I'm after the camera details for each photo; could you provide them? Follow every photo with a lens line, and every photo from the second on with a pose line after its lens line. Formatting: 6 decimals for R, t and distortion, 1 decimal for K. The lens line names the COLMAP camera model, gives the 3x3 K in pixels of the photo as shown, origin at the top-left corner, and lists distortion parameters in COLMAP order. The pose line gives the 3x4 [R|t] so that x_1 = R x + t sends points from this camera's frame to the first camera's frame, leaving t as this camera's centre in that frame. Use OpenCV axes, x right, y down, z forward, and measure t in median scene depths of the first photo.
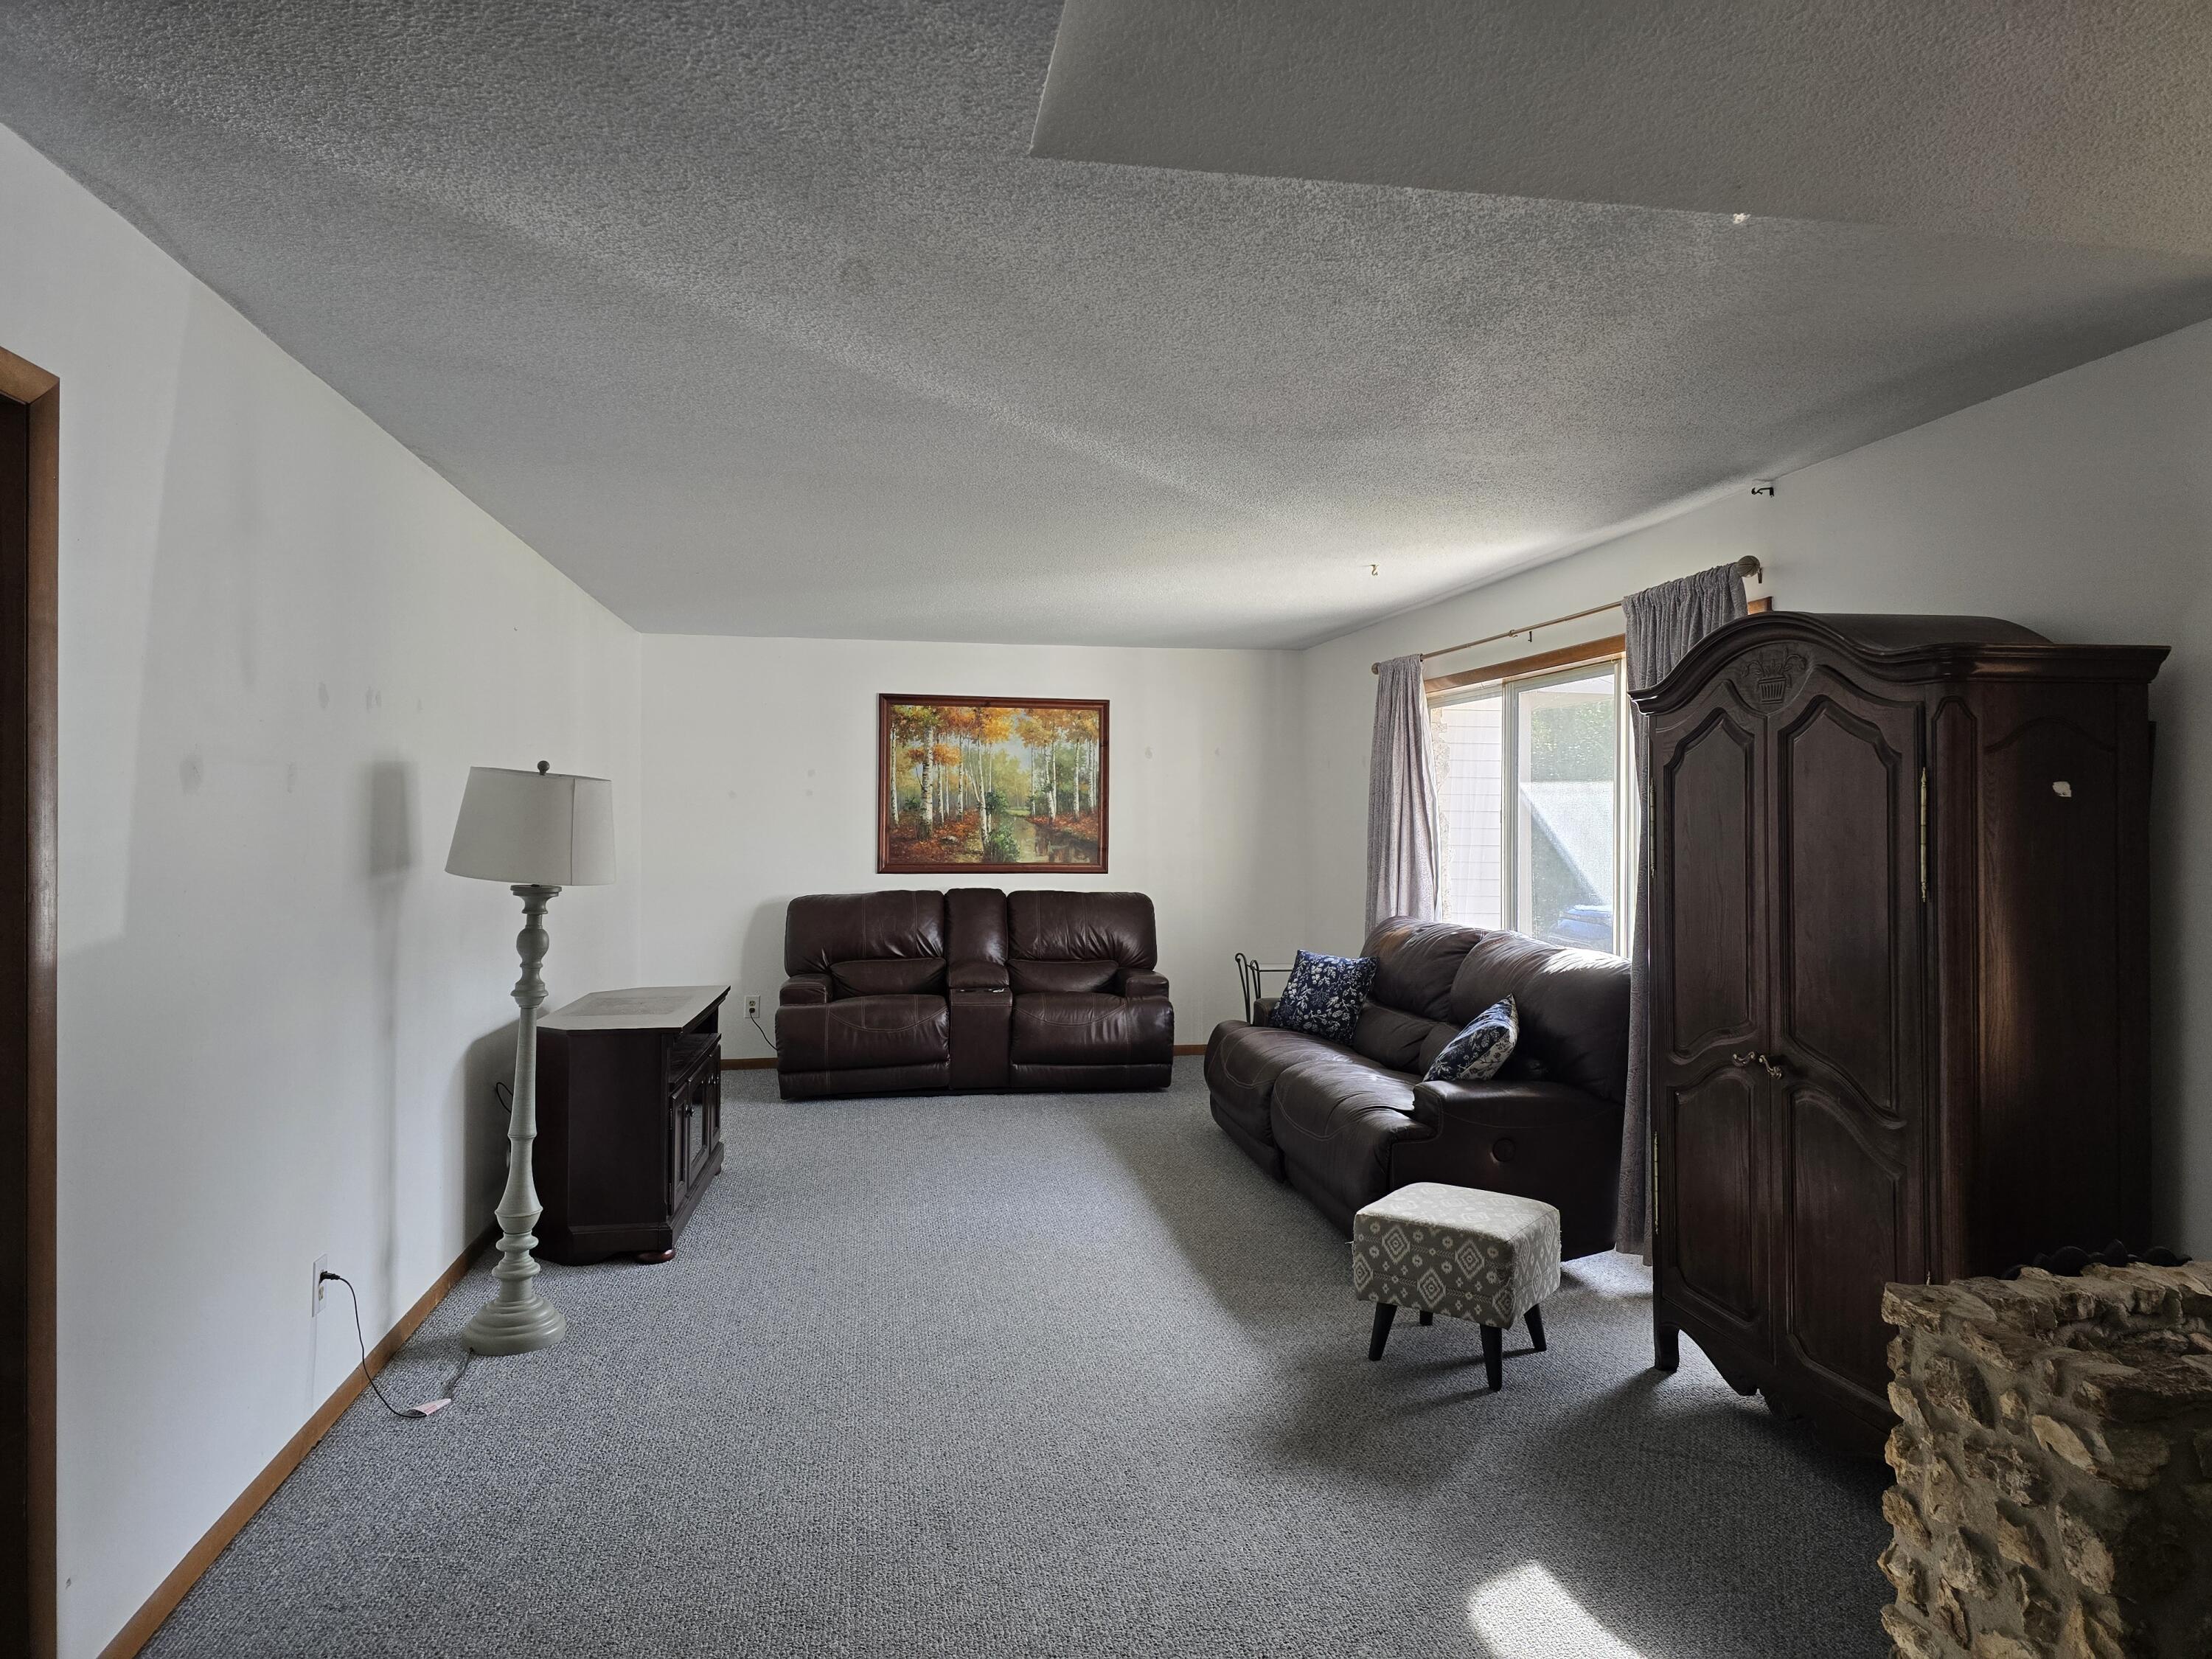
lens RADIAL K [[1503.7, 0, 1106.8], [0, 1503.7, 821.2], [0, 0, 1]] dist [-0.002143, -0.000478]
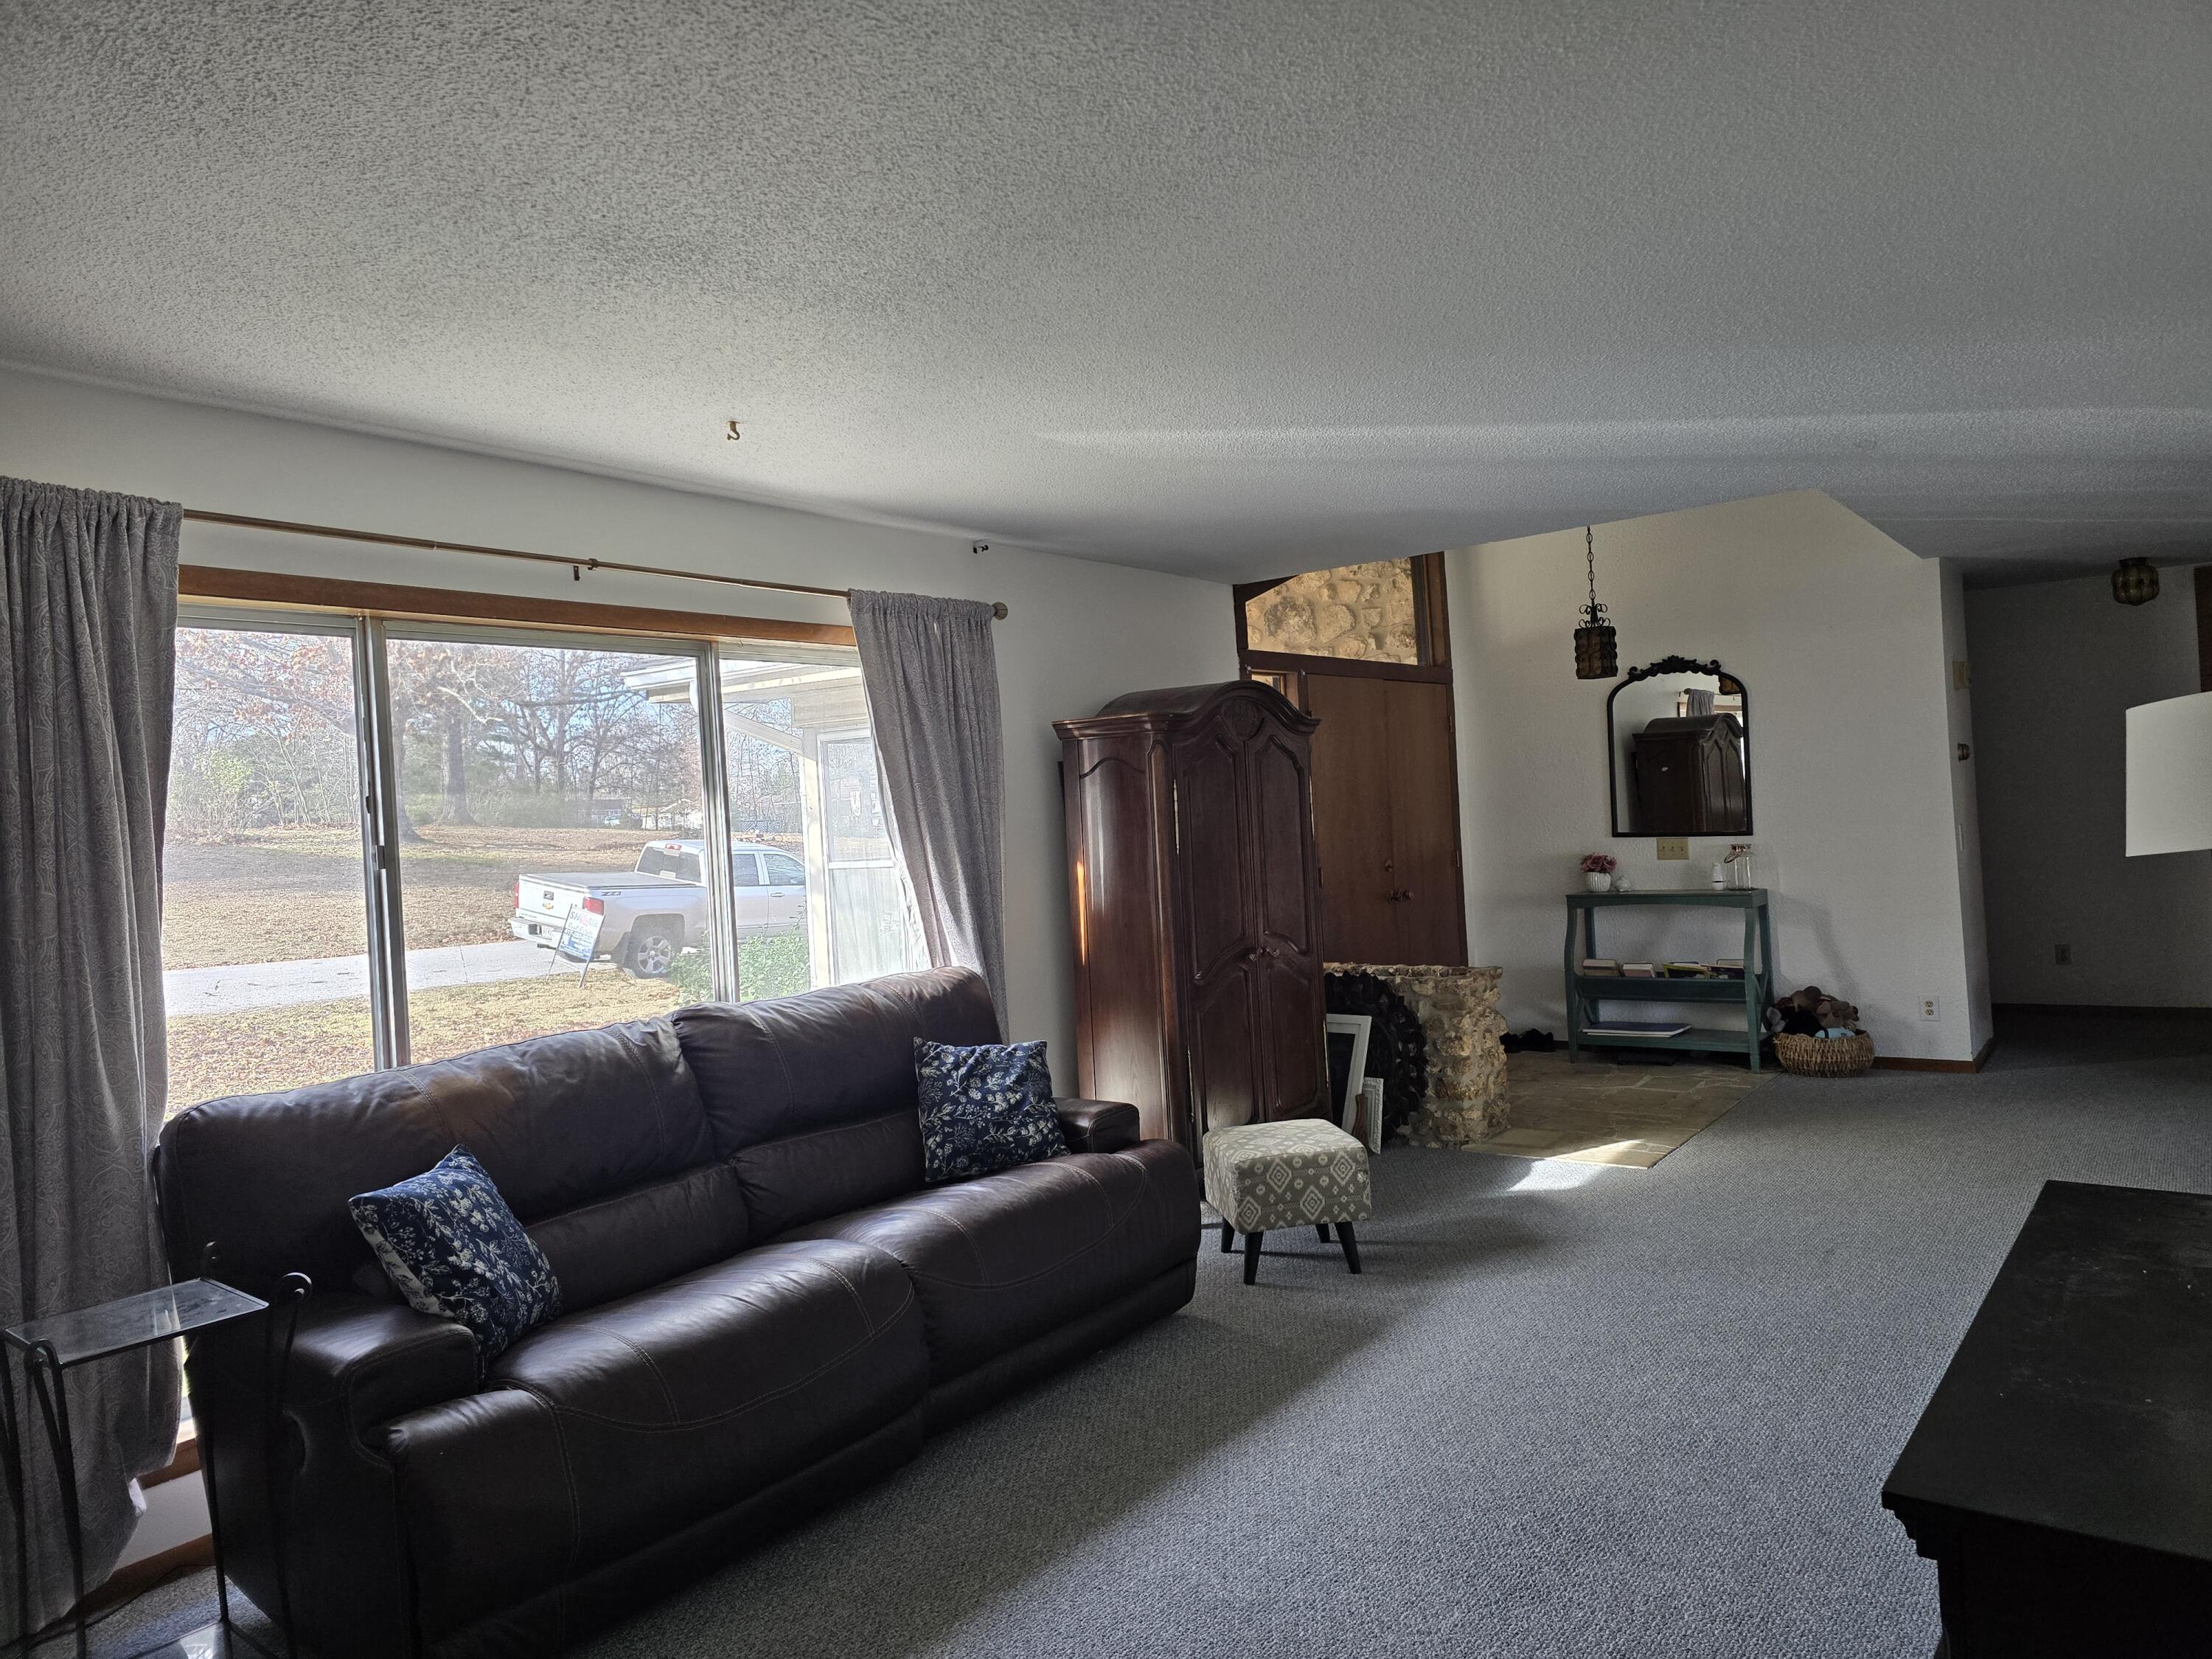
lens RADIAL K [[1503.7, 0, 1106.2], [0, 1503.7, 829.9], [0, 0, 1]] dist [-0.002143, -0.000478]
pose [[-0.704347, 0.032151, 0.709127, -0.491937], [0.059280, 0.998148, 0.013627, -0.006840], [-0.707376, 0.051635, -0.704949, 1.851908]]
